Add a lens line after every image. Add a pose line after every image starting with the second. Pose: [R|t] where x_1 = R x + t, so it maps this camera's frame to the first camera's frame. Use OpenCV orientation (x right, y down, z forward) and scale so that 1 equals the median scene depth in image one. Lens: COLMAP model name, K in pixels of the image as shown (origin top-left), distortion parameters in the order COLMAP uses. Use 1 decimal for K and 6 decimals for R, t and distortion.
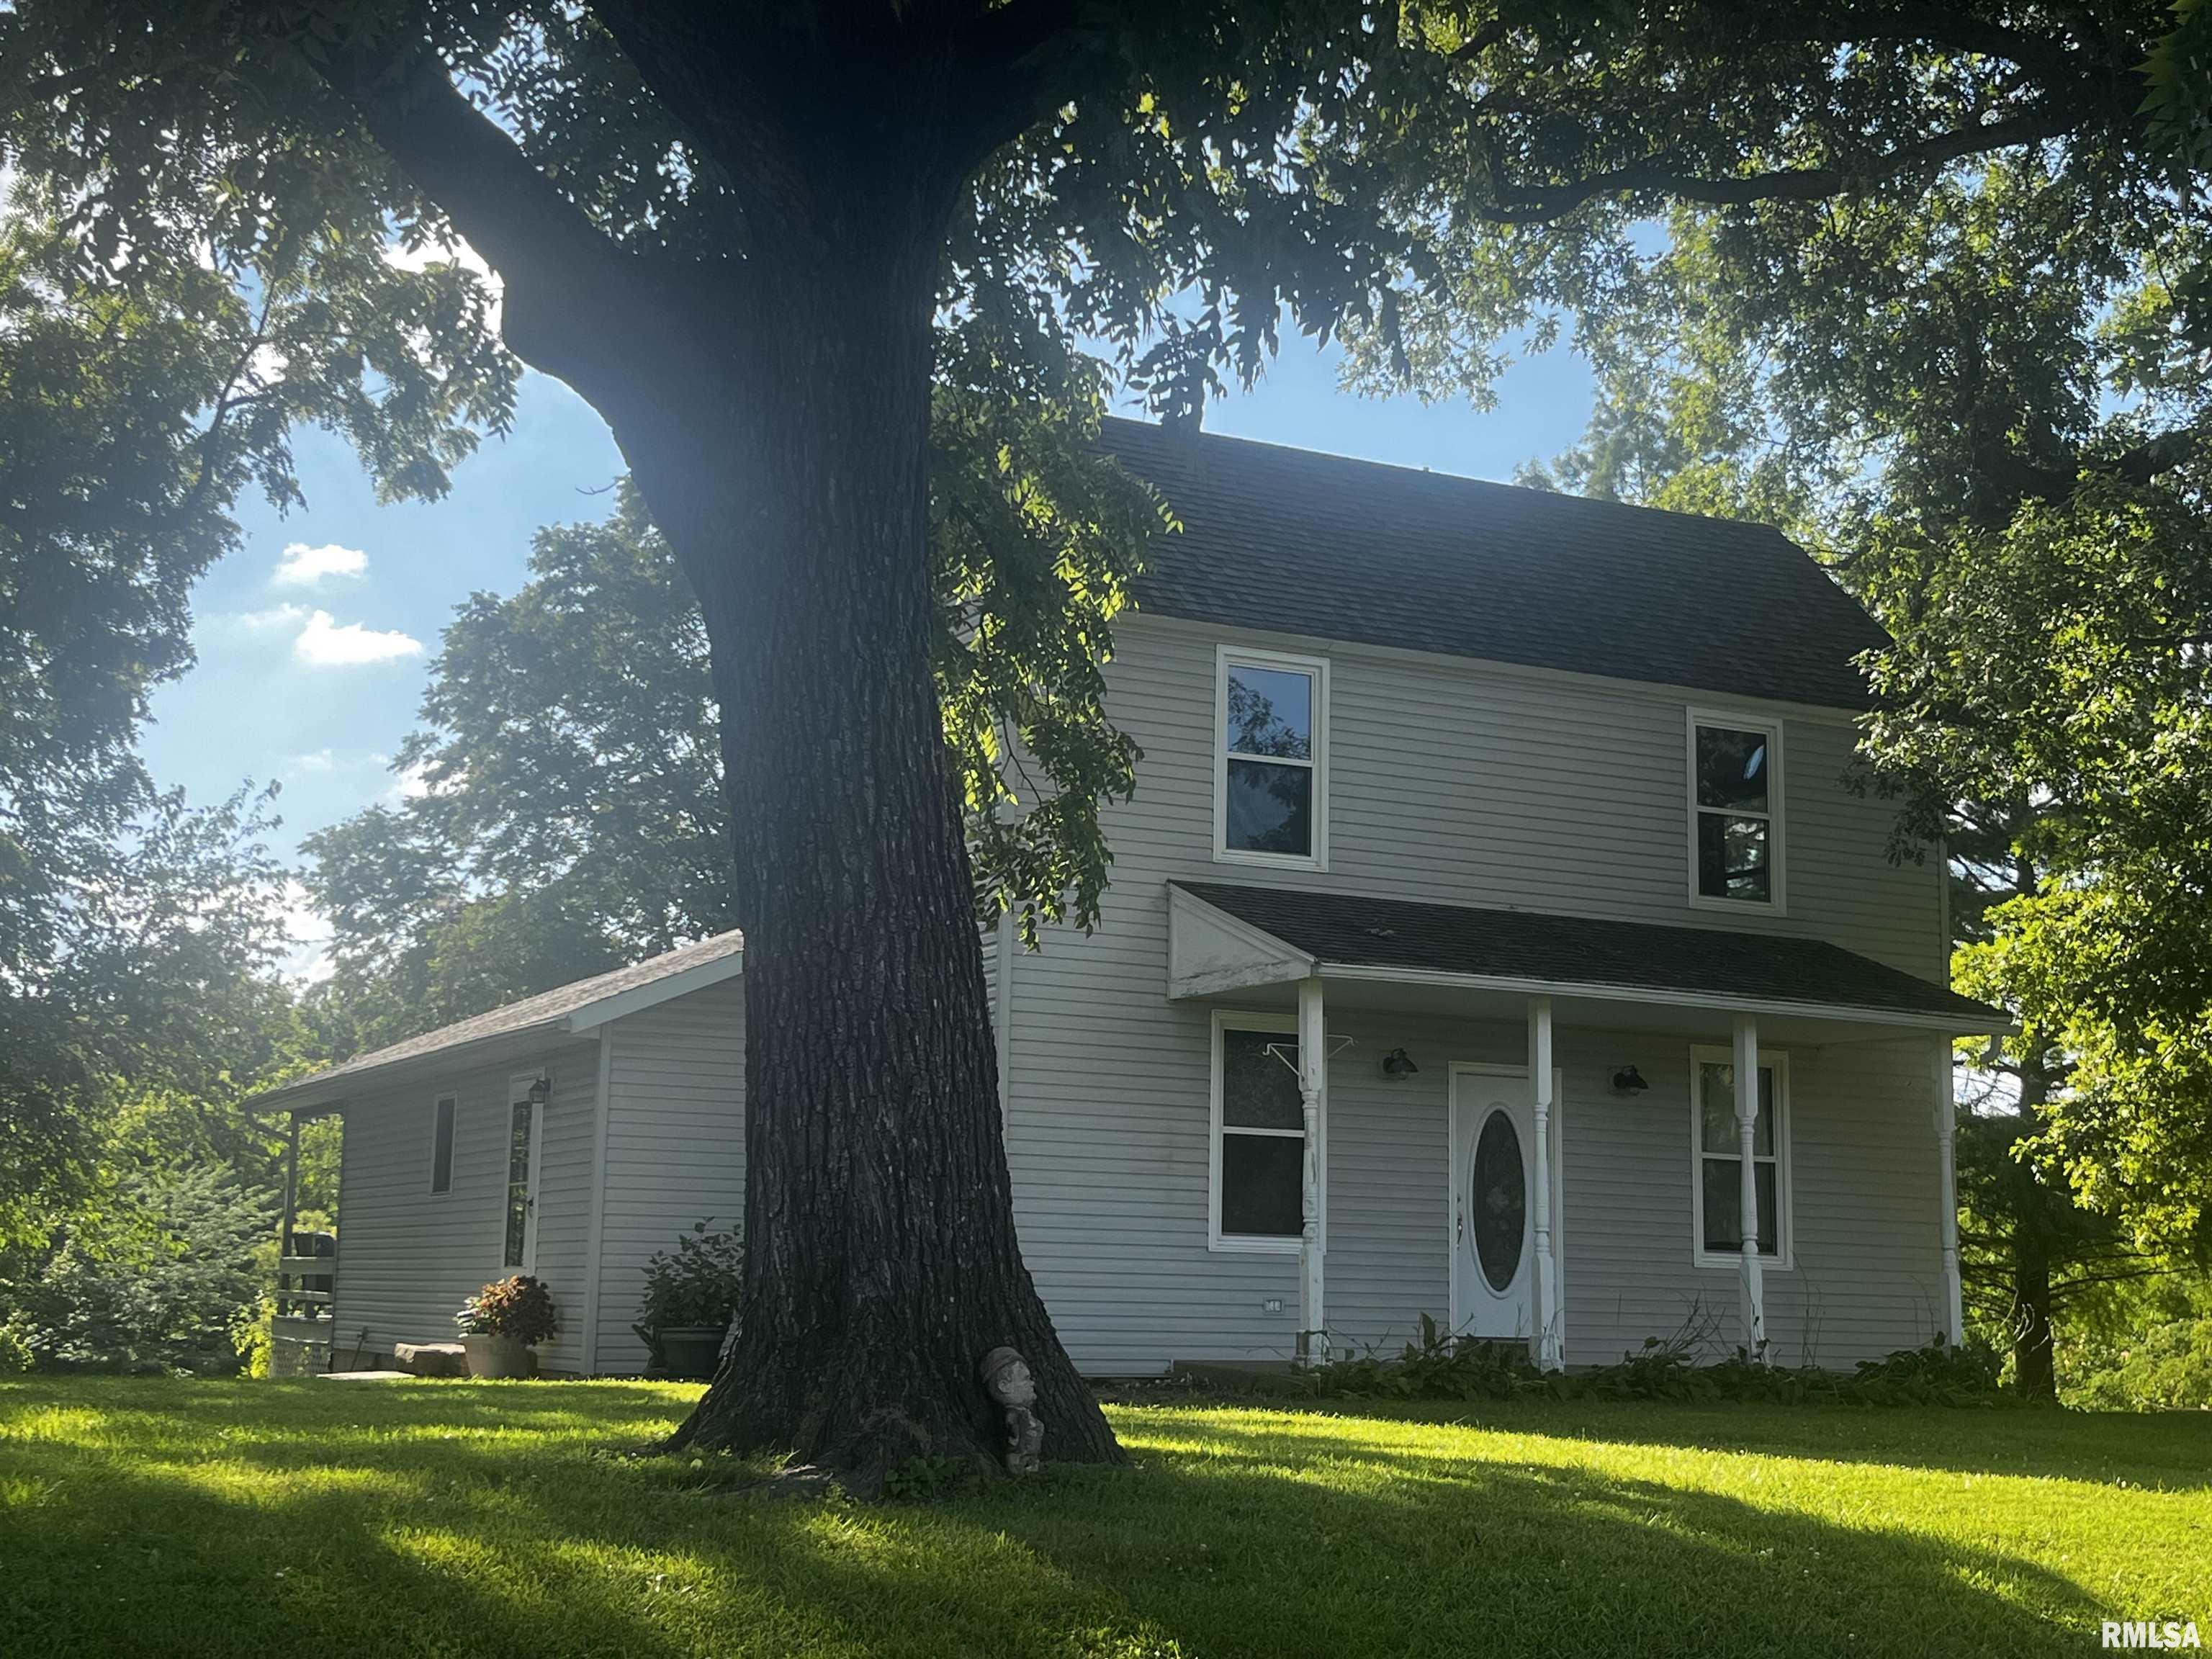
lens RADIAL K [[2986.0, 0, 1111.4], [0, 2986.0, 844.7], [0, 0, 1]] dist [0.146259, 0.000000]
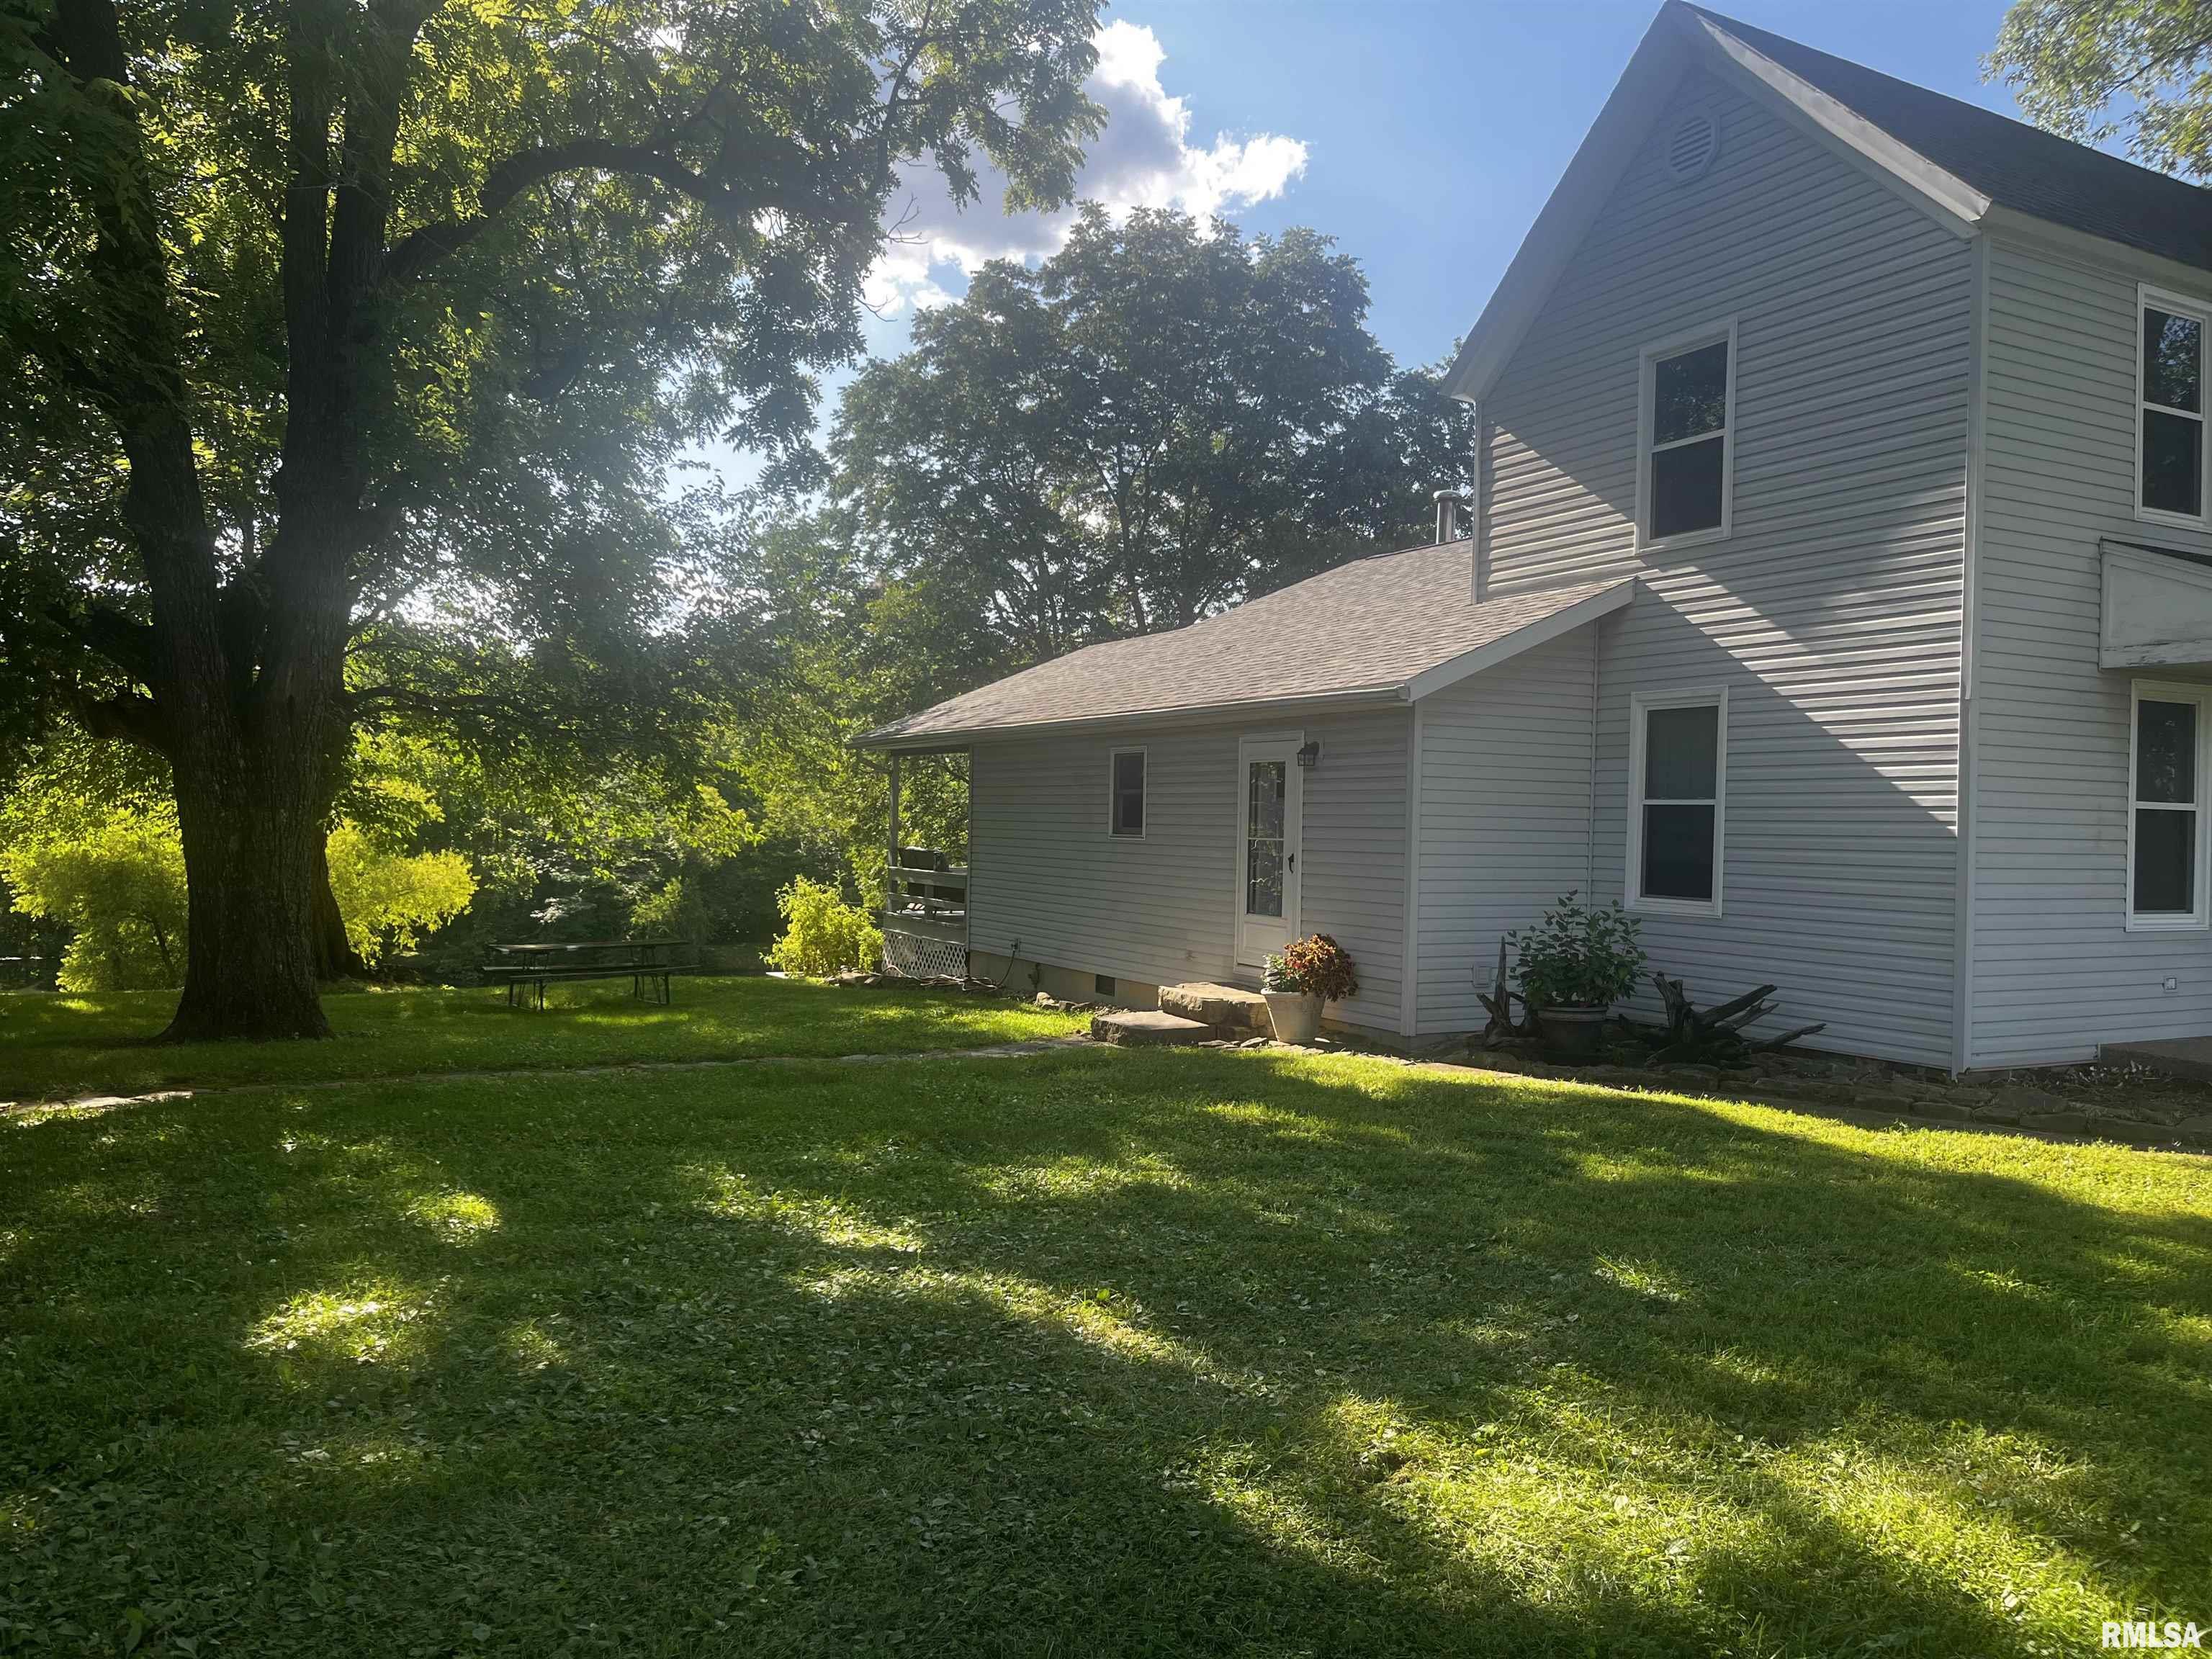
lens RADIAL K [[1674.8, 0, 1121.8], [0, 1674.8, 831.5], [0, 0, 1]] dist [0.065628, -0.092088]
pose [[0.999411, -0.003789, 0.034100, -0.295656], [-0.001706, 0.987168, 0.159675, 0.017517], [-0.034268, -0.159639, 0.986580, 0.463377]]
